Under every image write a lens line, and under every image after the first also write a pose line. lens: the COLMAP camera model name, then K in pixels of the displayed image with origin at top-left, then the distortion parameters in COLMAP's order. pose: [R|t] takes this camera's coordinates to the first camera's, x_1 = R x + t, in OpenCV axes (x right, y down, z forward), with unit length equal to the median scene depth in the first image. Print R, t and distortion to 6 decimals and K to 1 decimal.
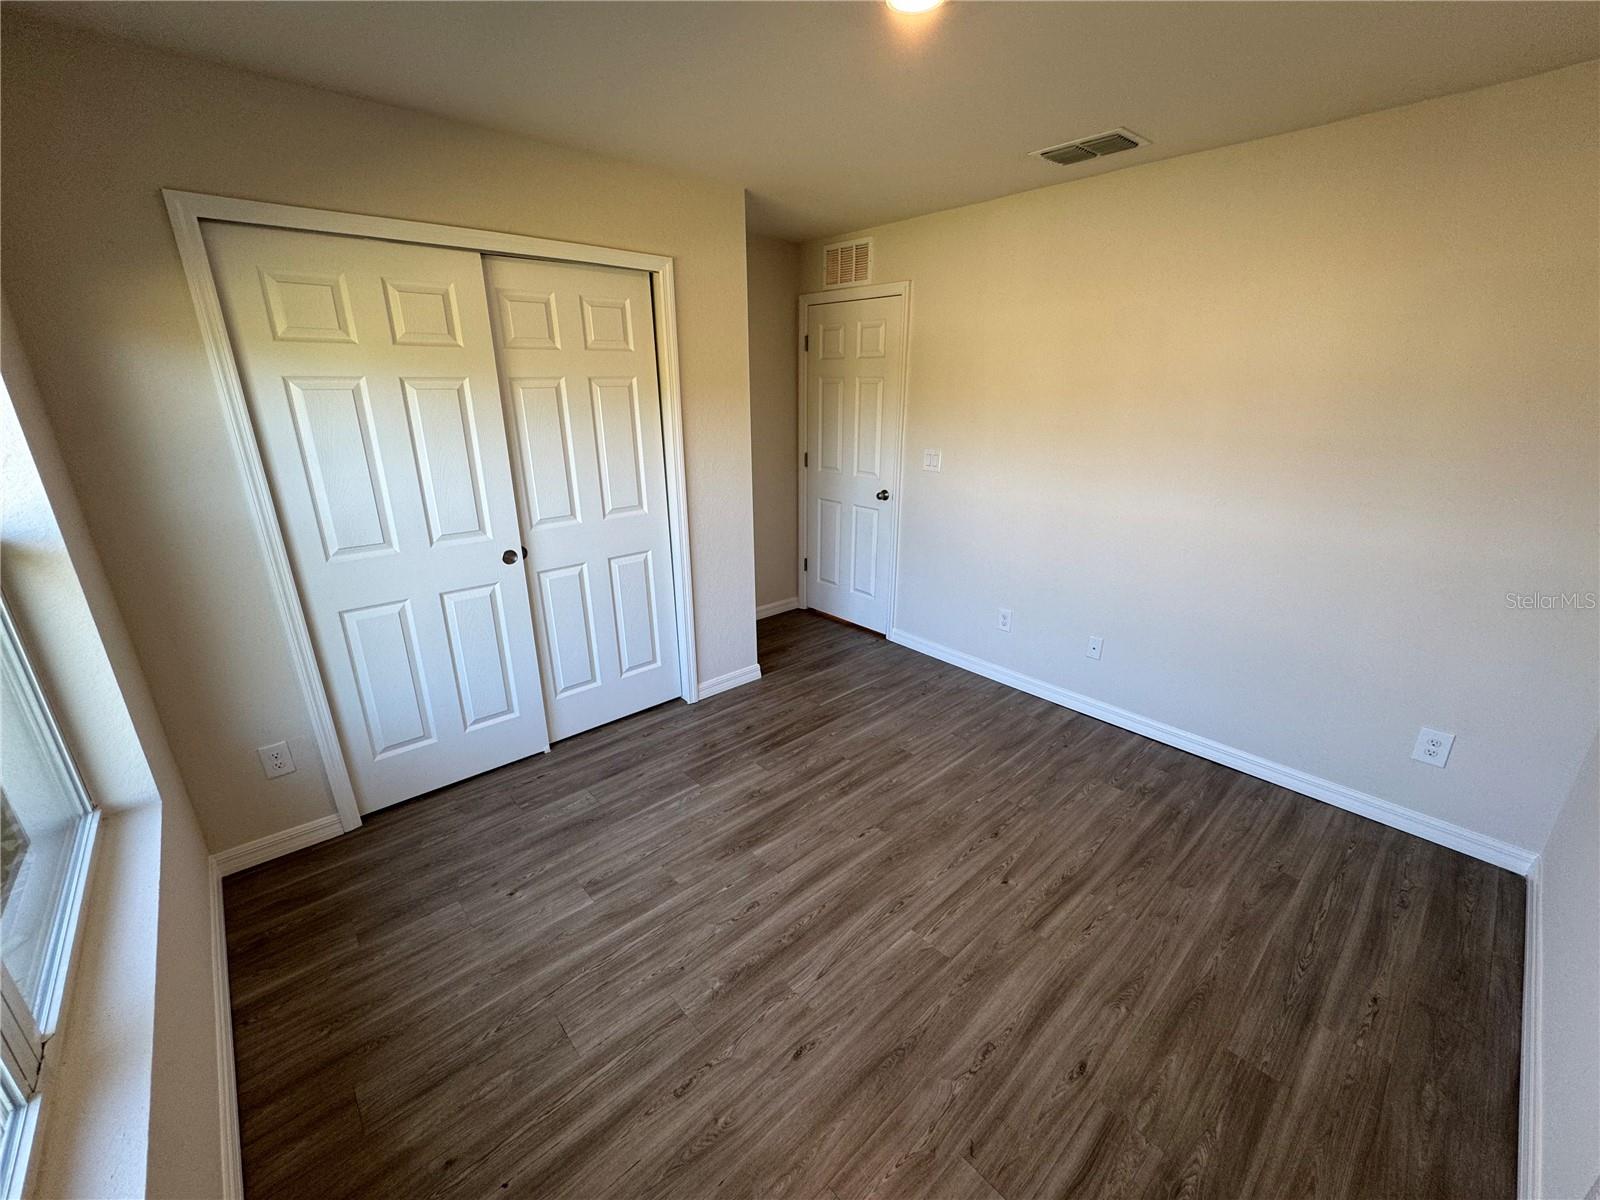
lens RADIAL K [[641.6, 0, 795.4], [0, 641.6, 597.0], [0, 0, 1]] dist [-0.005472, 0.000623]
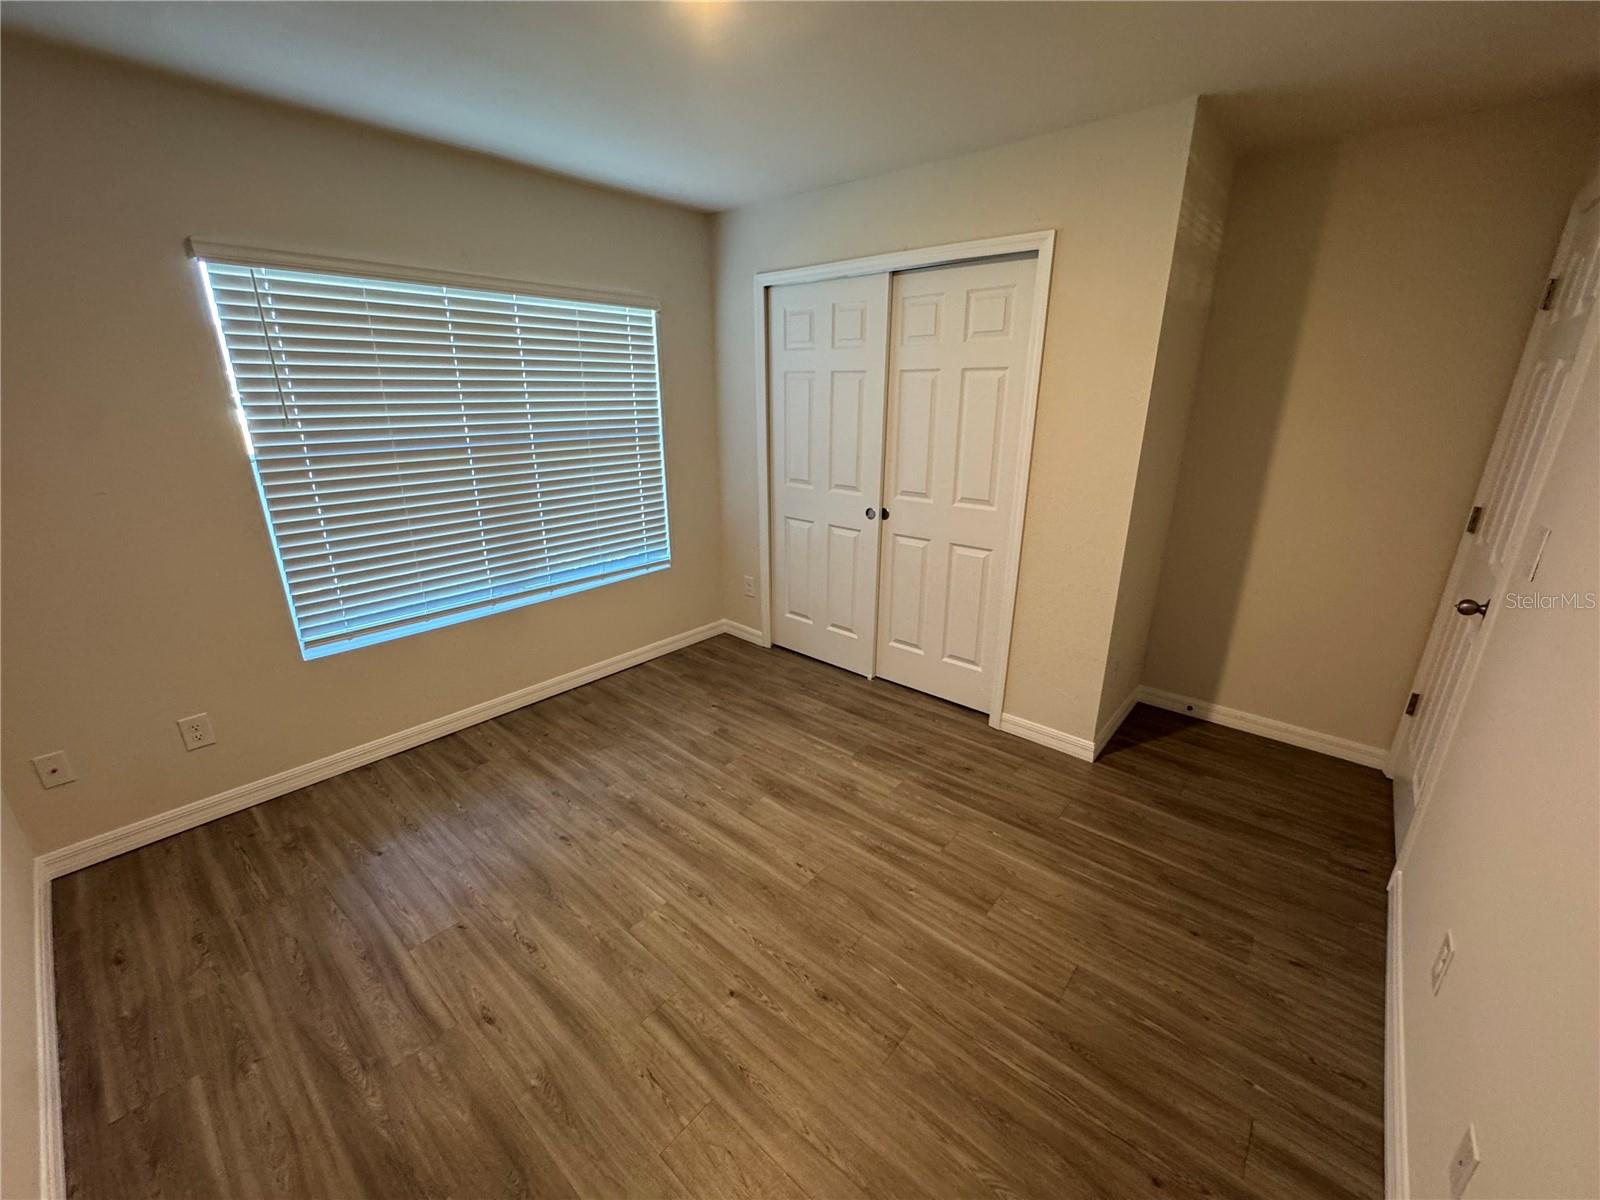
lens RADIAL K [[641.6, 0, 808.7], [0, 641.6, 597.3], [0, 0, 1]] dist [-0.005472, 0.000623]
pose [[0.132735, 0.313051, -0.940415, 0.930252], [-0.315457, 0.912815, 0.259337, -0.241493], [0.939611, 0.262238, 0.219917, 0.779789]]
